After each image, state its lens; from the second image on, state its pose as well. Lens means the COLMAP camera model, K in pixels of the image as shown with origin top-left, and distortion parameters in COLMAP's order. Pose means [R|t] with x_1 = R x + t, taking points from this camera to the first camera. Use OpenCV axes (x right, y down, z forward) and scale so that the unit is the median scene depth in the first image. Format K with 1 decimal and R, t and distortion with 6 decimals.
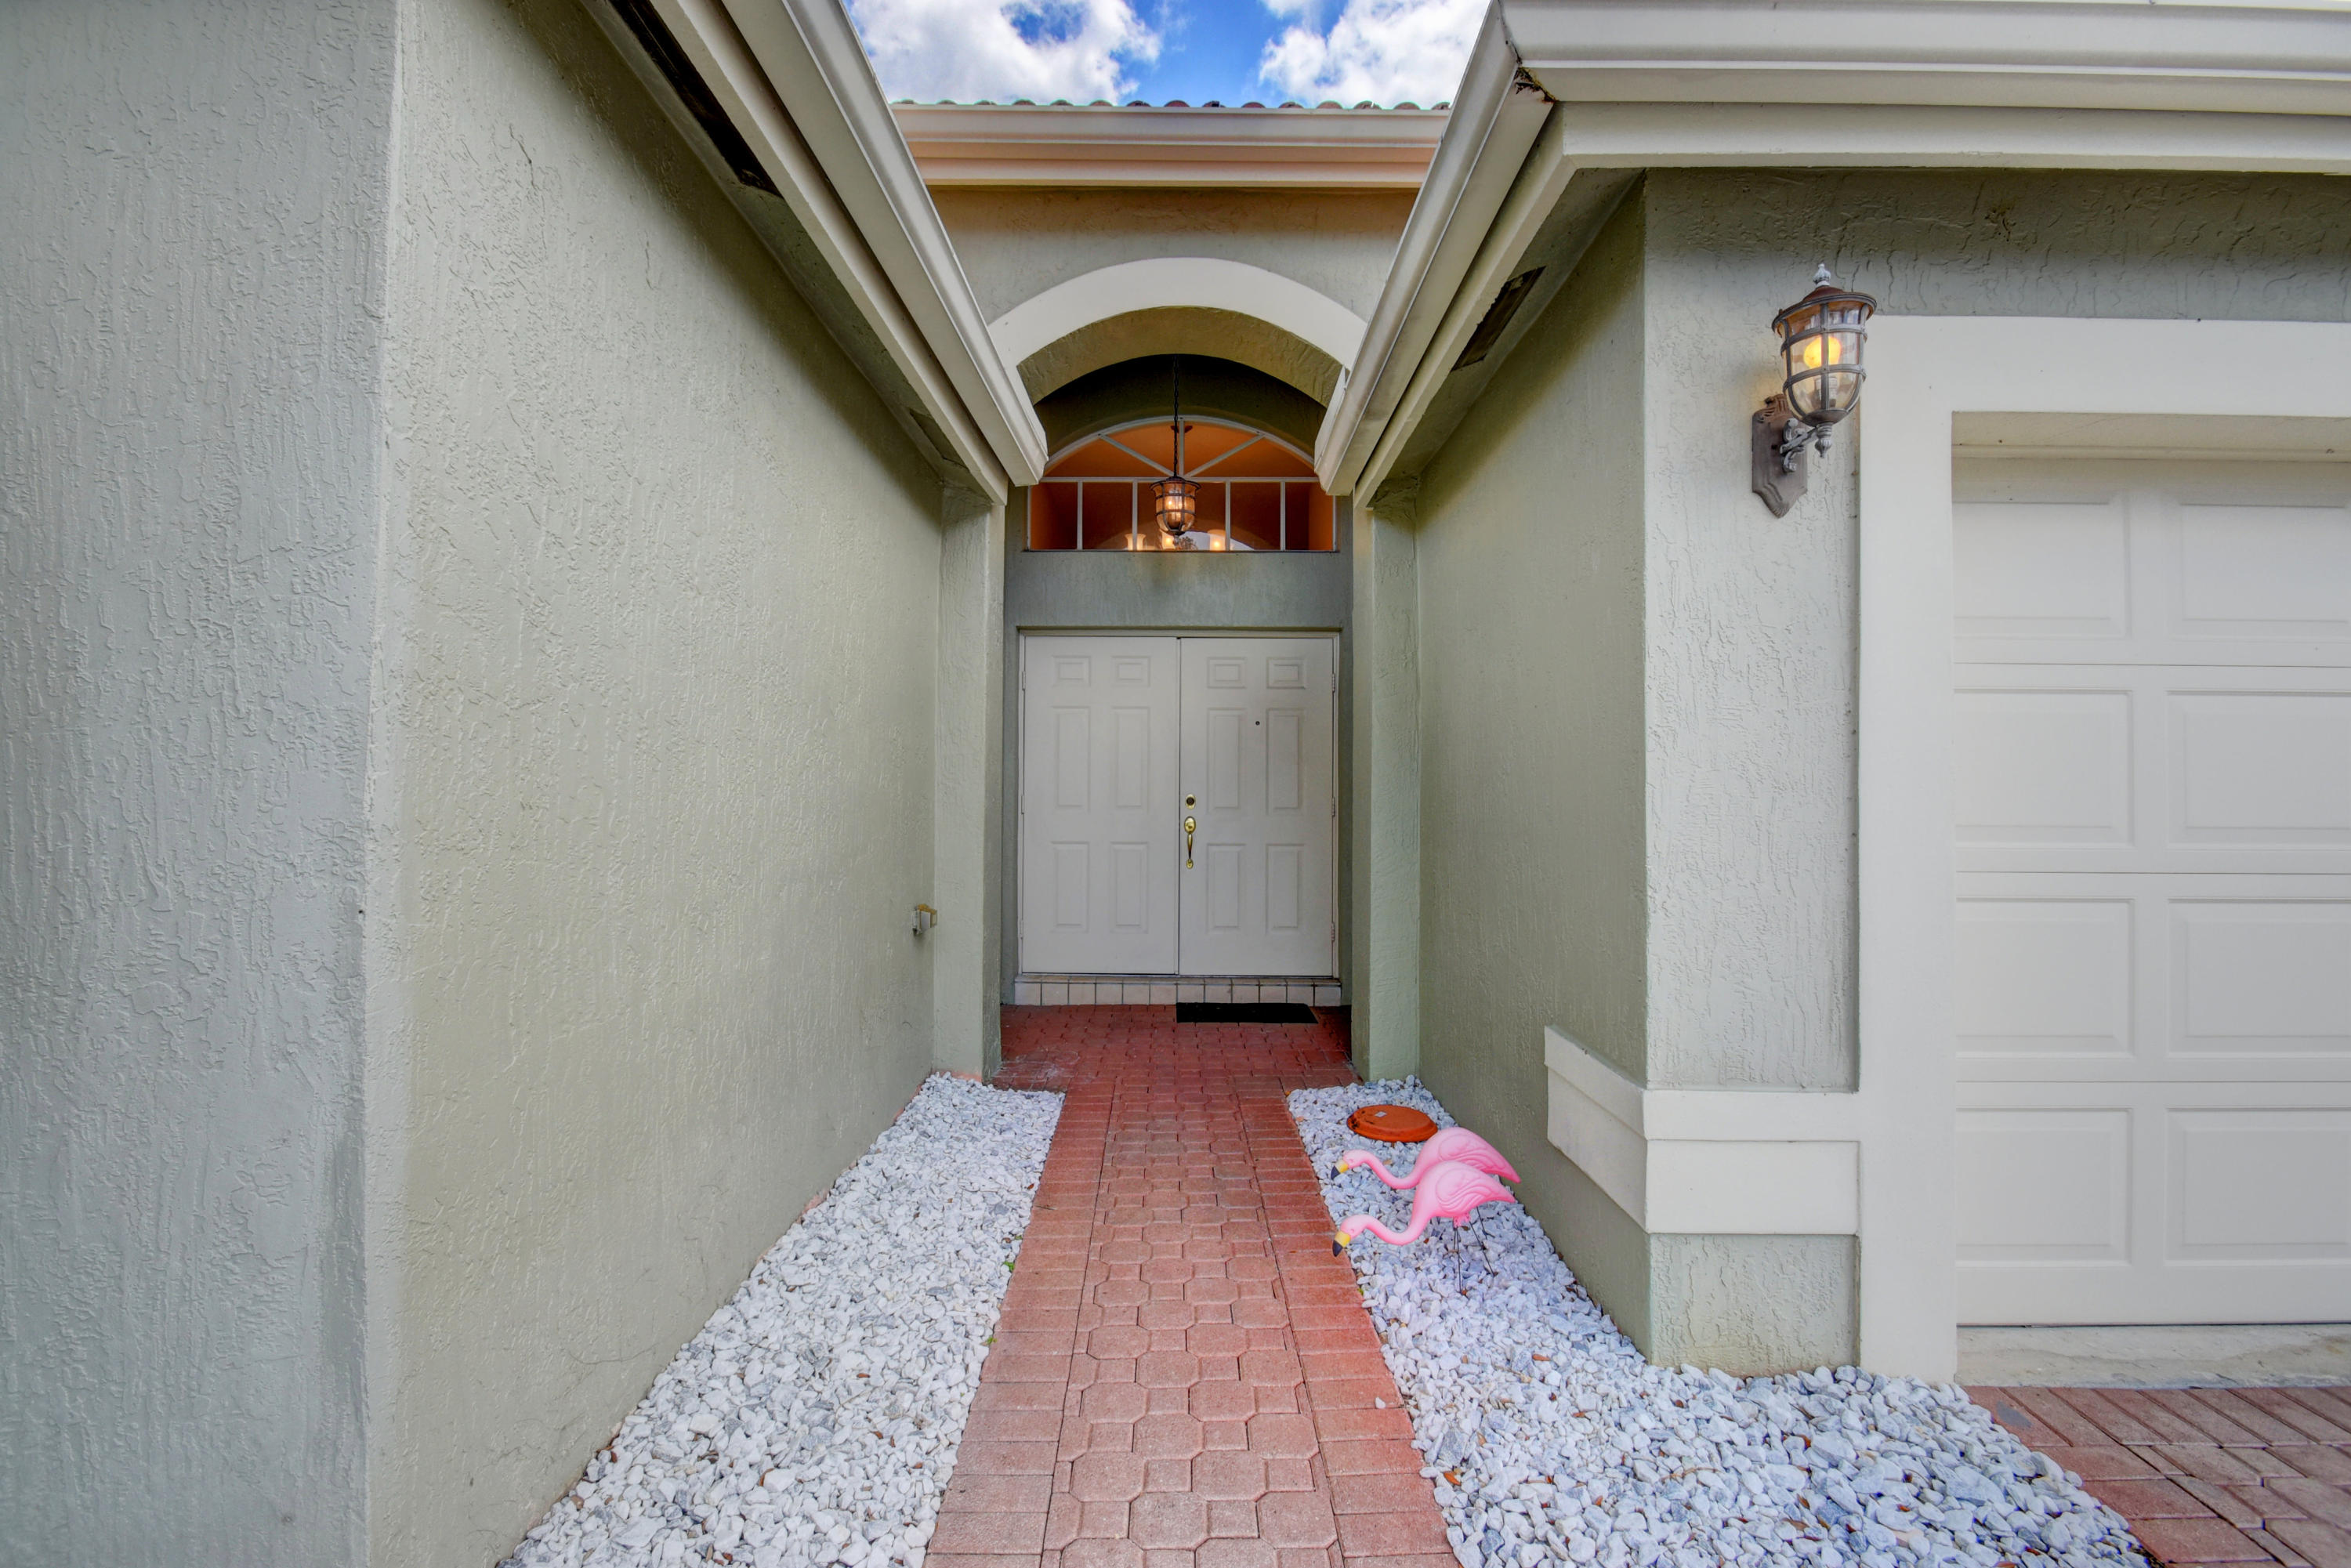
lens RADIAL K [[1029.0, 0, 1172.6], [0, 1029.0, 779.5], [0, 0, 1]] dist [0.007870, -0.013782]
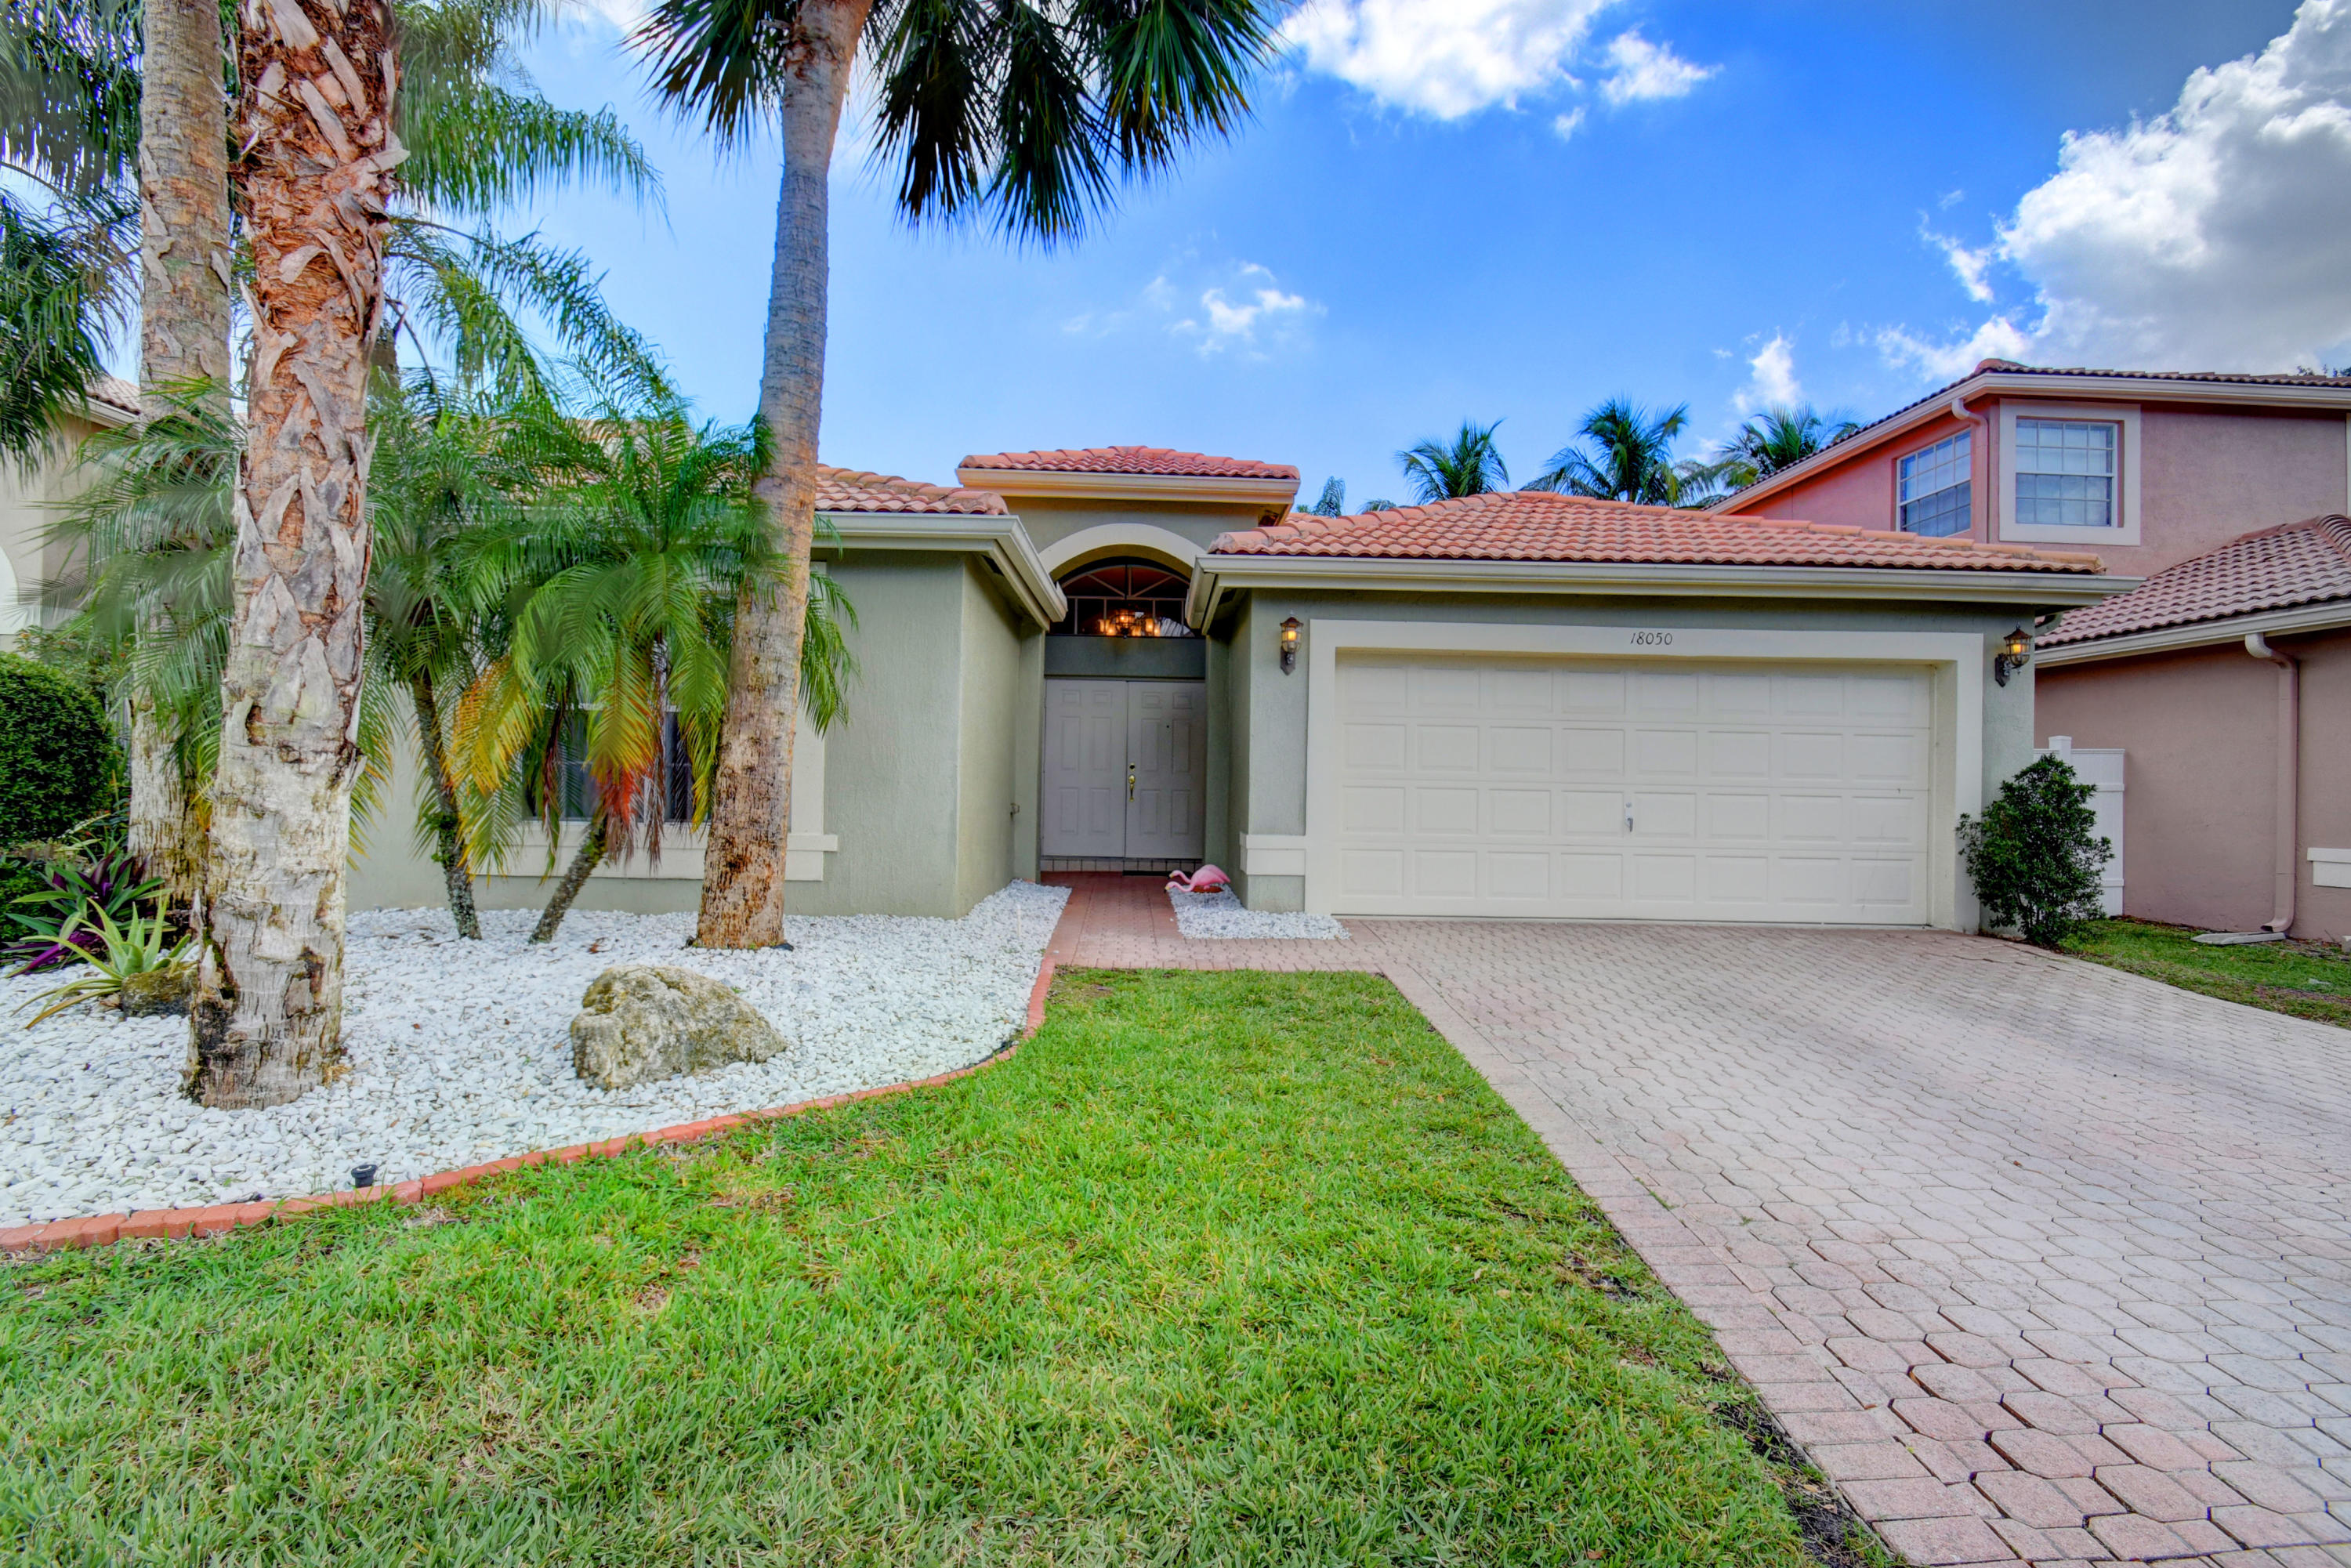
lens RADIAL K [[1026.0, 0, 1172.6], [0, 1026.0, 778.4], [0, 0, 1]] dist [0.016037, -0.021788]
pose [[0.999306, 0.011660, 0.035366, 0.037295], [-0.011841, 0.999918, 0.004902, 0.047748], [-0.035306, -0.005318, 0.999362, -1.326262]]
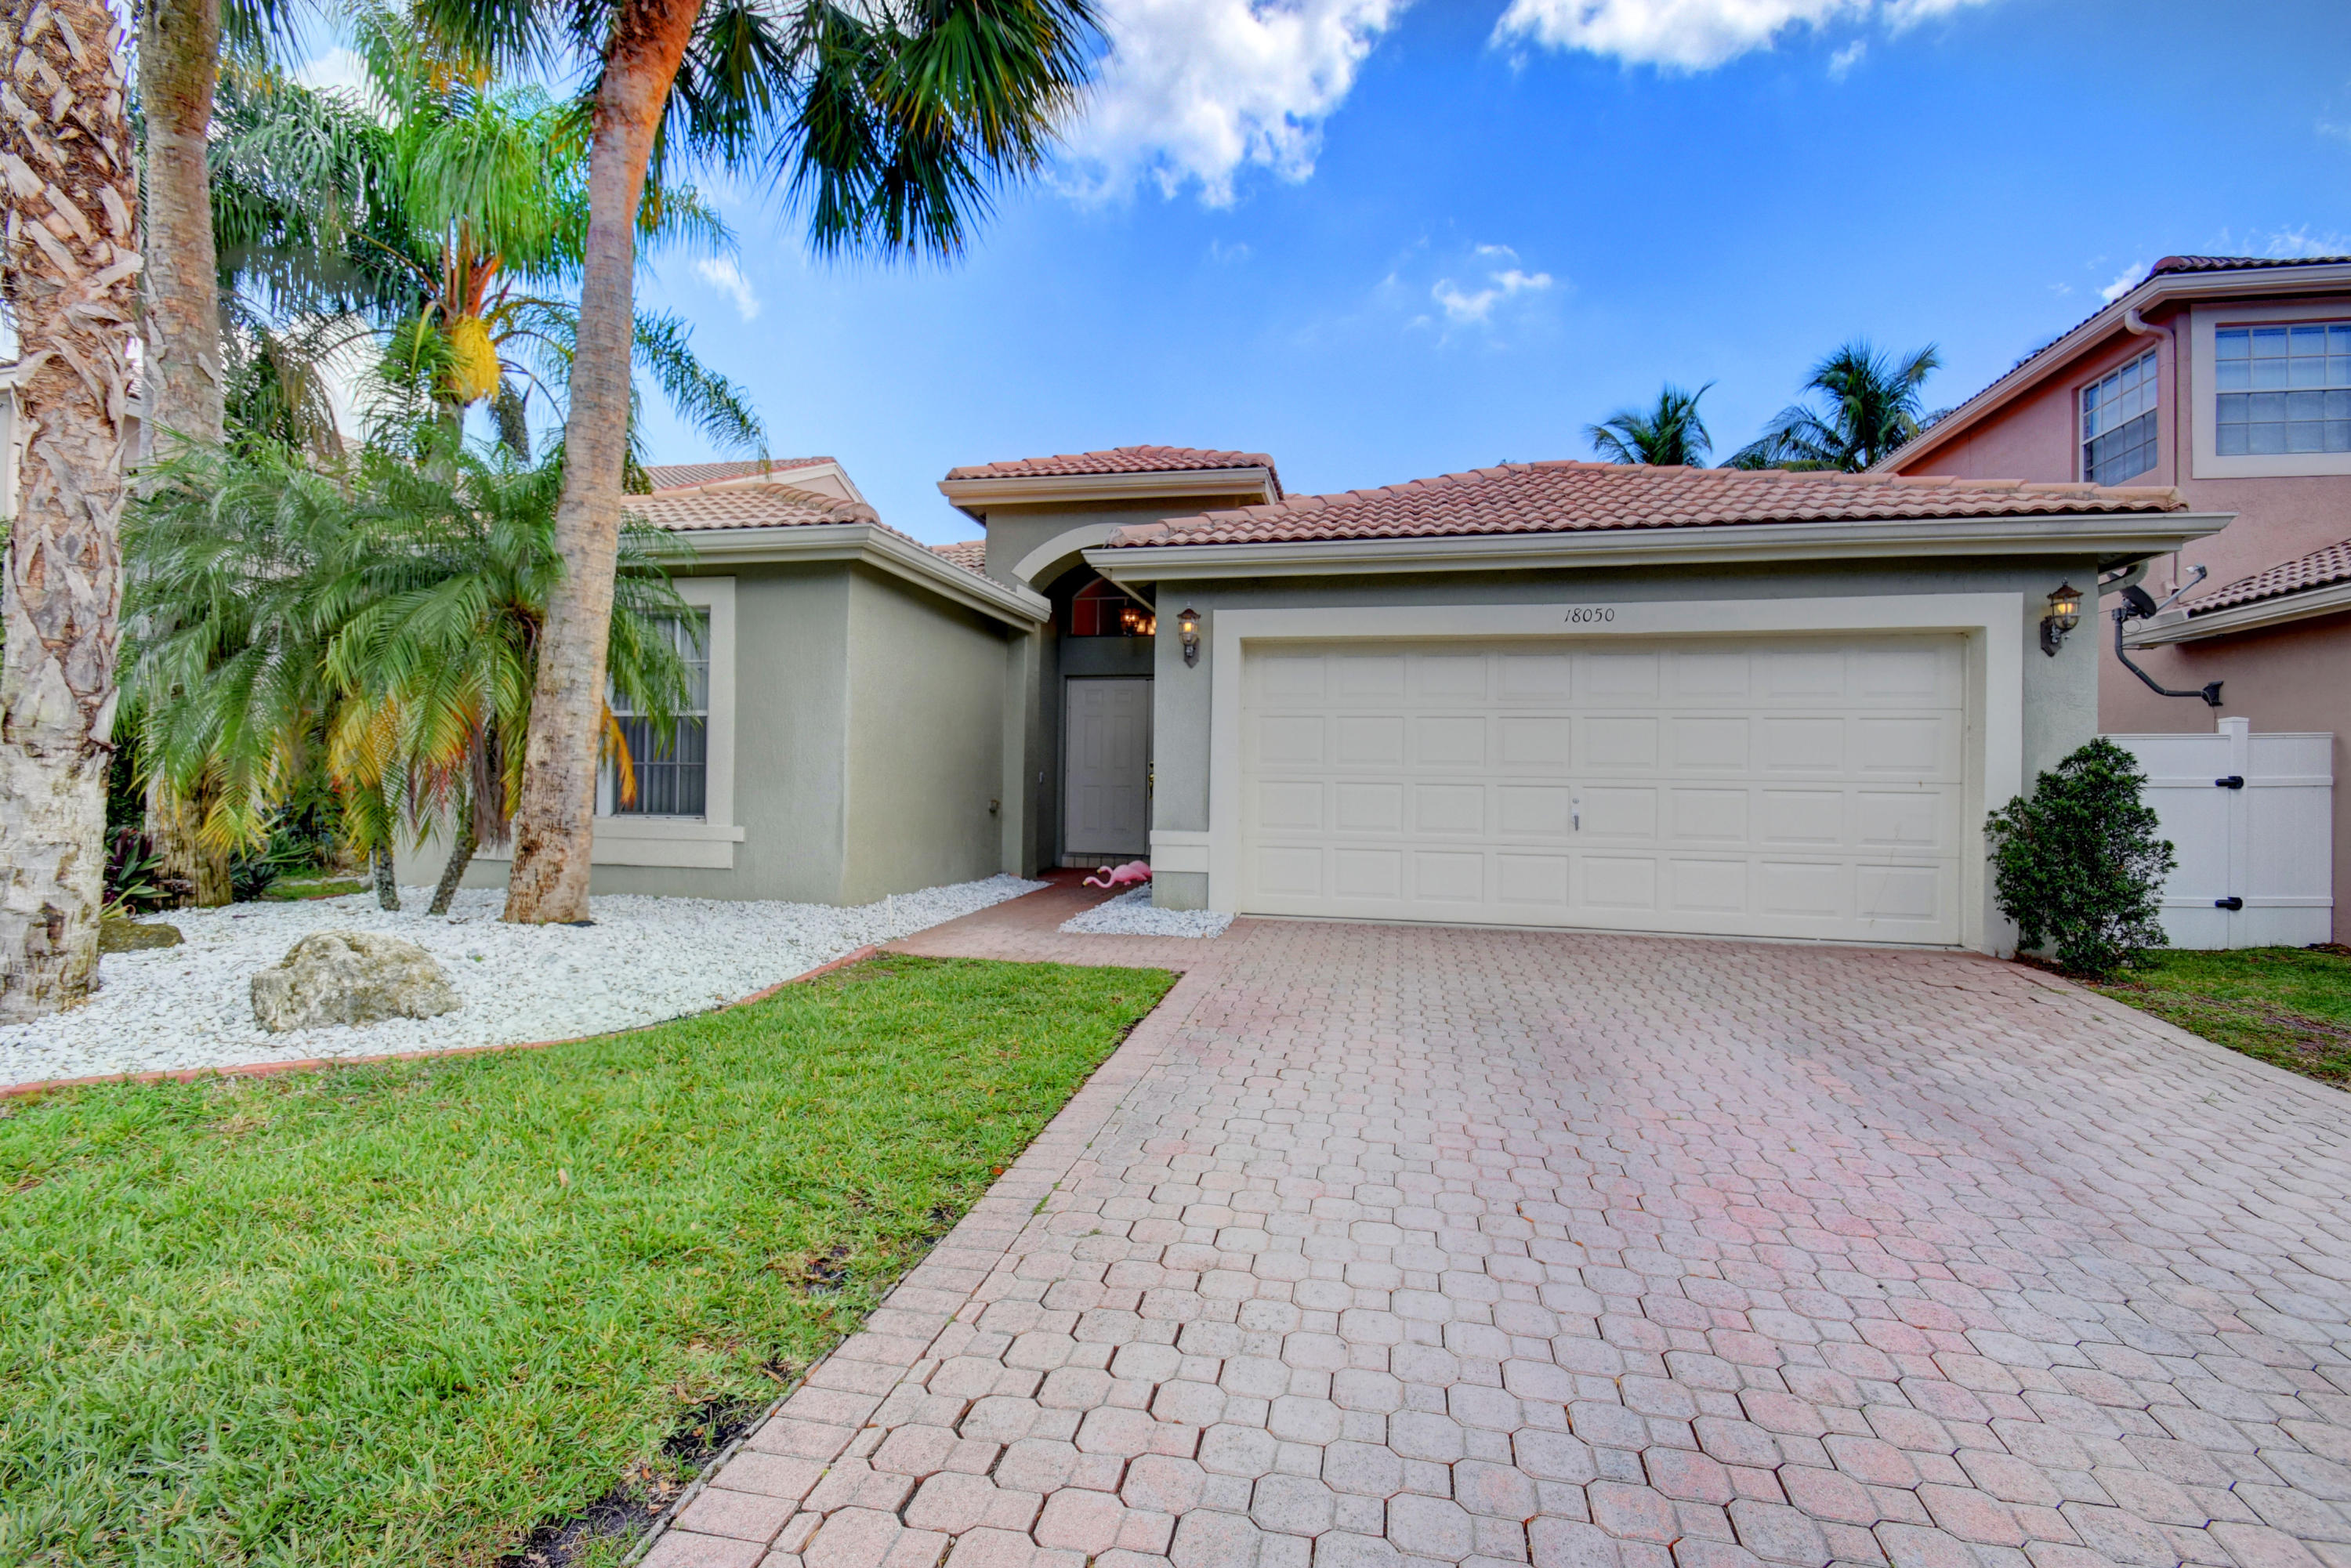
lens RADIAL K [[1029.0, 0, 1172.6], [0, 1029.0, 779.5], [0, 0, 1]] dist [0.007870, -0.013782]
pose [[0.979876, 0.007542, -0.199467, 0.640049], [-0.006644, 0.999965, 0.005170, 0.056080], [0.199498, -0.003741, 0.979891, -1.270435]]
